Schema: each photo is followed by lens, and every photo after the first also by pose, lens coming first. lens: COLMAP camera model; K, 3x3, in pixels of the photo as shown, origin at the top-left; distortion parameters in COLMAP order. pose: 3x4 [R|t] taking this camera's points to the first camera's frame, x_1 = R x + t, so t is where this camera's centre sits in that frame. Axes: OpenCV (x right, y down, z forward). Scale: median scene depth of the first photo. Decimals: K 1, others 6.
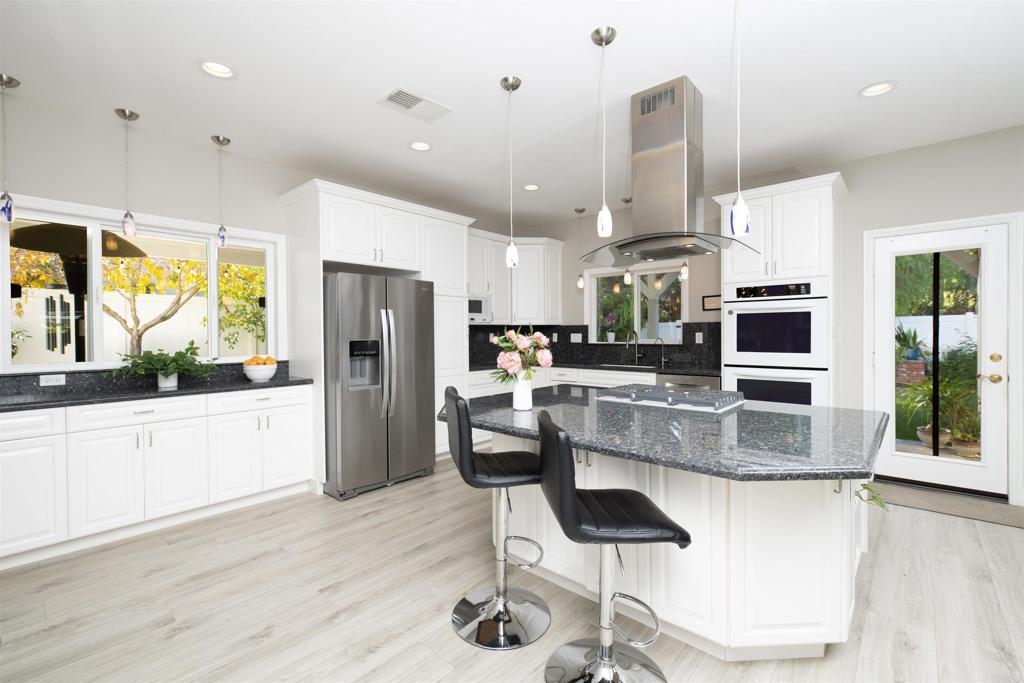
lens RADIAL K [[444.1, 0, 522.6], [0, 444.1, 338.8], [0, 0, 1]] dist [-0.002415, -0.000222]
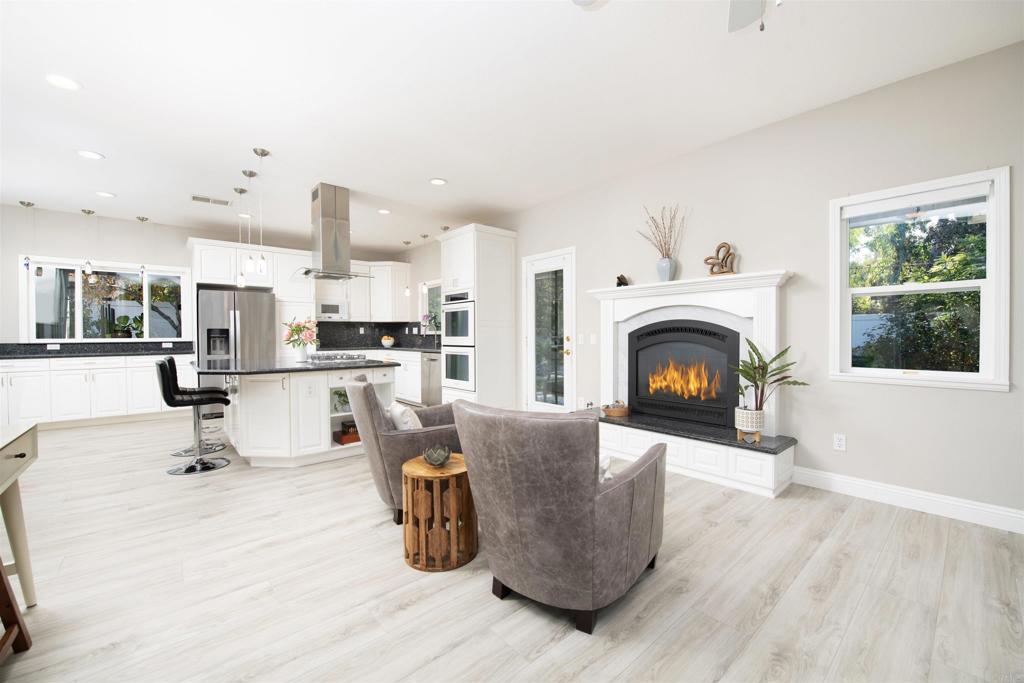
lens RADIAL K [[411.7, 0, 515.3], [0, 411.7, 340.0], [0, 0, 1]] dist [-0.006269, -0.000197]
pose [[0.990806, 0.004518, -0.135213, 0.924228], [-0.004798, 0.999987, -0.001749, 0.042053], [0.135203, 0.002382, 0.990815, -0.394606]]
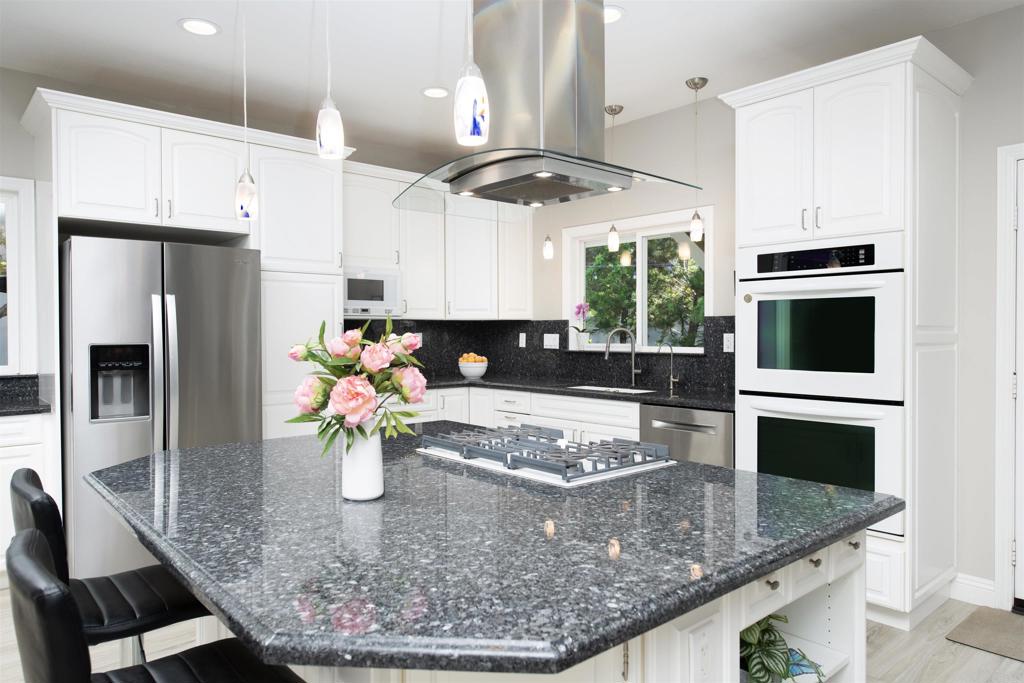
lens RADIAL K [[678.5, 0, 516.3], [0, 678.5, 340.8], [0, 0, 1]] dist [-0.011711, 0.004003]
pose [[0.993016, 0.005724, -0.117839, 0.281691], [-0.005596, 0.999983, 0.001416, -0.005452], [0.117845, -0.000747, 0.993032, 0.112930]]
